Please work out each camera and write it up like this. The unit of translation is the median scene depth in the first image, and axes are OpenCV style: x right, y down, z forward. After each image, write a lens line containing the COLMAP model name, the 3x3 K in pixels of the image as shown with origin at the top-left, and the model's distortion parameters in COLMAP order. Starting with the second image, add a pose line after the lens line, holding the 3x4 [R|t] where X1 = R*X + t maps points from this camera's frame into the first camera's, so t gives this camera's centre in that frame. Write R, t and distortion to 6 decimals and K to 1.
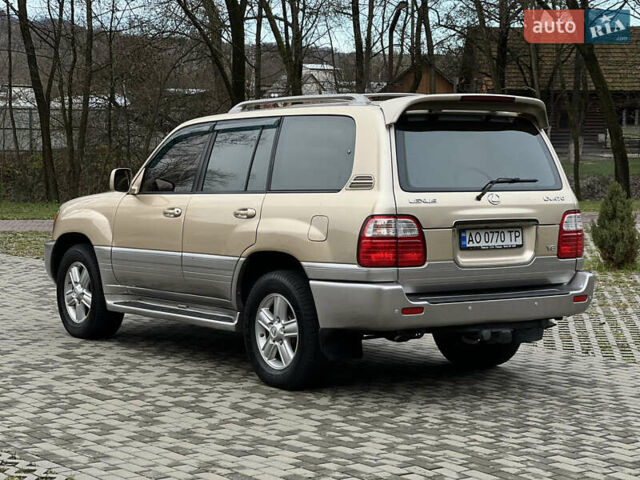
lens RADIAL K [[1447.9, 0, 321.4], [0, 1447.9, 218.5], [0, 0, 1]] dist [-0.373348, 9.301923]
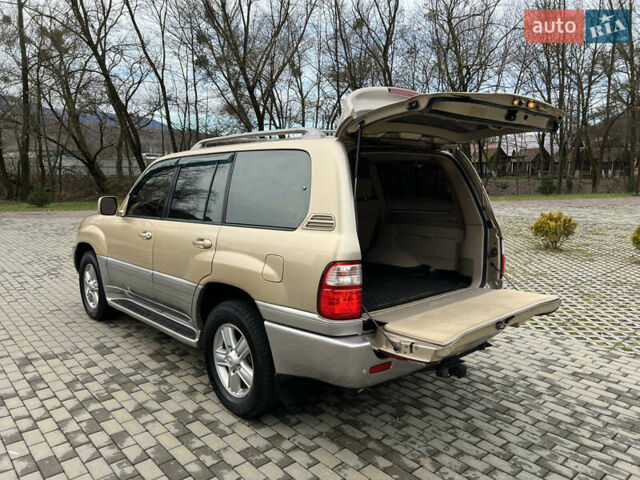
lens RADIAL K [[500.2, 0, 320.0], [0, 500.2, 240.0], [0, 0, 1]] dist [-0.000168, -0.001214]
pose [[0.993979, -0.014427, 0.108620, -0.006593], [0.005198, 0.996387, 0.084774, -0.038897], [-0.109450, -0.083699, 0.990462, 0.656534]]
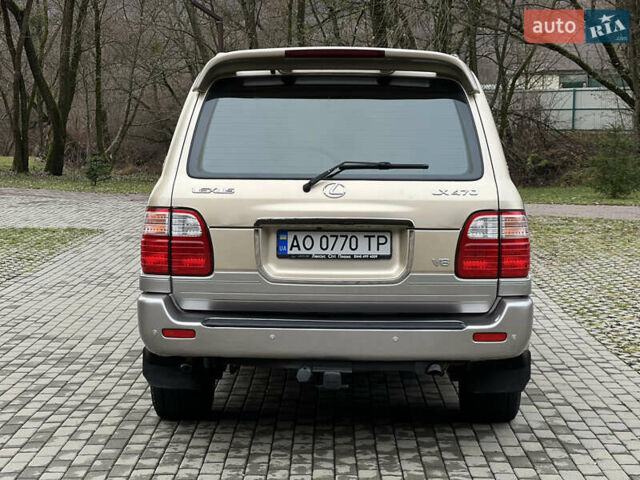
lens RADIAL K [[1447.9, 0, 321.4], [0, 1447.9, 218.5], [0, 0, 1]] dist [-0.373348, 9.301923]
pose [[0.792151, 0.039594, -0.609039, 0.551407], [-0.028383, 0.999204, 0.028043, -0.019461], [0.609664, -0.004928, 0.792644, 0.410400]]
